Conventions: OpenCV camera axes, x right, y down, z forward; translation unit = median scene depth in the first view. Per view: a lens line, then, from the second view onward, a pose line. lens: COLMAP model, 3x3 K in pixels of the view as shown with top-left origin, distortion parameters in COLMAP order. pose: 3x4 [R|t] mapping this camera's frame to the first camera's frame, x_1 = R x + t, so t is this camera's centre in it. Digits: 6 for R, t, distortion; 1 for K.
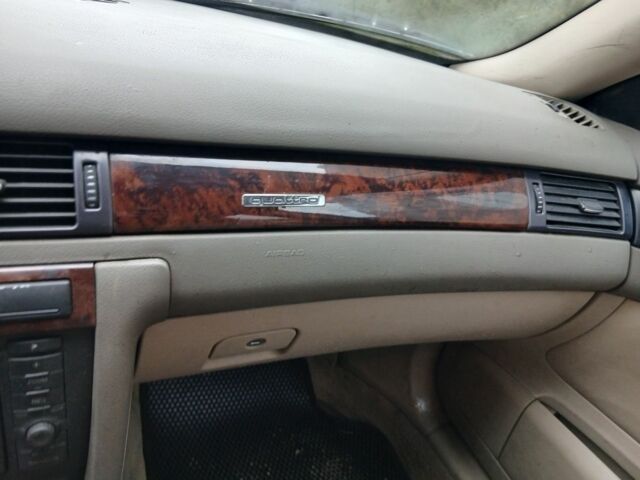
lens RADIAL K [[478.3, 0, 325.9], [0, 478.3, 266.1], [0, 0, 1]] dist [-0.005896, -0.011695]
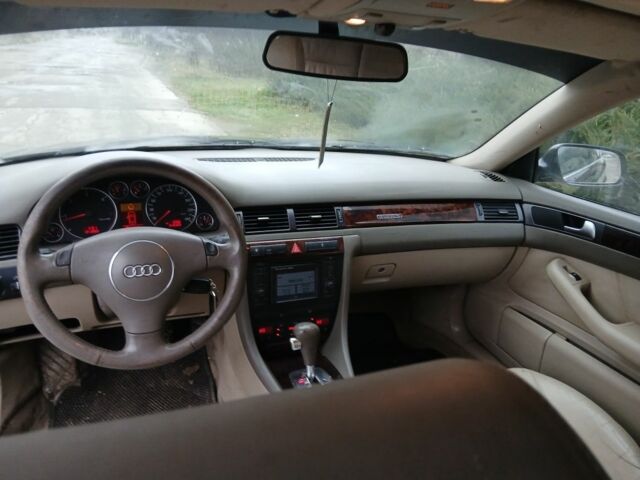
lens RADIAL K [[478.3, 0, 318.3], [0, 478.3, 243.8], [0, 0, 1]] dist [-0.005896, -0.011695]
pose [[0.988846, -0.105418, -0.105212, -0.178587], [0.082580, 0.975954, -0.201728, 0.483219], [0.123948, 0.190790, 0.973774, -1.602749]]
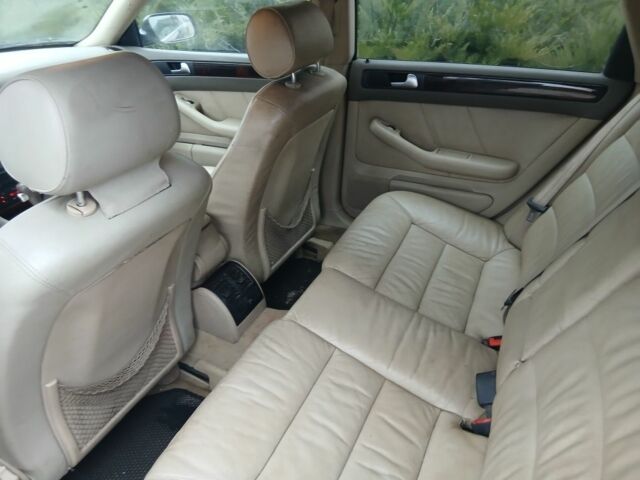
lens RADIAL K [[478.3, 0, 320.0], [0, 478.3, 239.4], [0, 0, 1]] dist [-0.005896, -0.011695]
pose [[0.754388, -0.498052, 0.427602, -0.565201], [0.475752, 0.863655, 0.166612, 1.092395], [-0.452282, 0.077743, 0.888480, -2.856218]]
